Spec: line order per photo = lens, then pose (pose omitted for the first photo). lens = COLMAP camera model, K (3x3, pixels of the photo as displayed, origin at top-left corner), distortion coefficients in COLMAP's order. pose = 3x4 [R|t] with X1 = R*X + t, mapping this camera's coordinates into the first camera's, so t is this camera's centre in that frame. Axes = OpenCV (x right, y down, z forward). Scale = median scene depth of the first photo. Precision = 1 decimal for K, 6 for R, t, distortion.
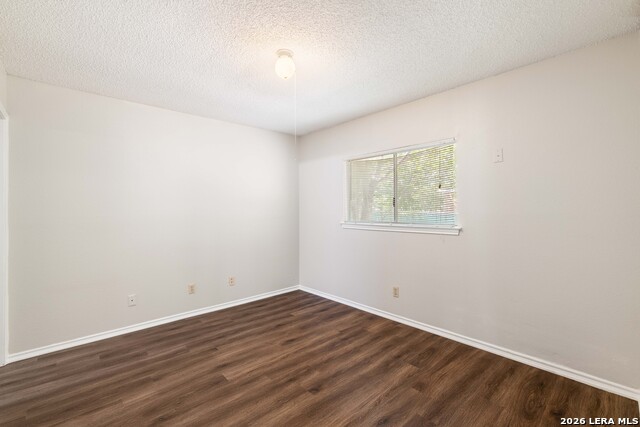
lens RADIAL K [[293.8, 0, 317.9], [0, 293.8, 207.2], [0, 0, 1]] dist [-0.000075, 0.000323]
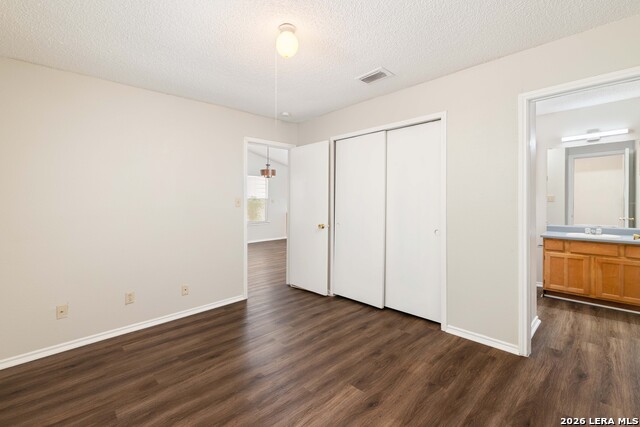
lens RADIAL K [[293.8, 0, 317.9], [0, 293.8, 207.2], [0, 0, 1]] dist [-0.000075, 0.000323]
pose [[-0.999095, 0.024657, -0.034664, -0.186543], [0.024457, 0.999682, 0.006182, 0.027491], [0.034806, 0.005329, -0.999380, 1.917851]]
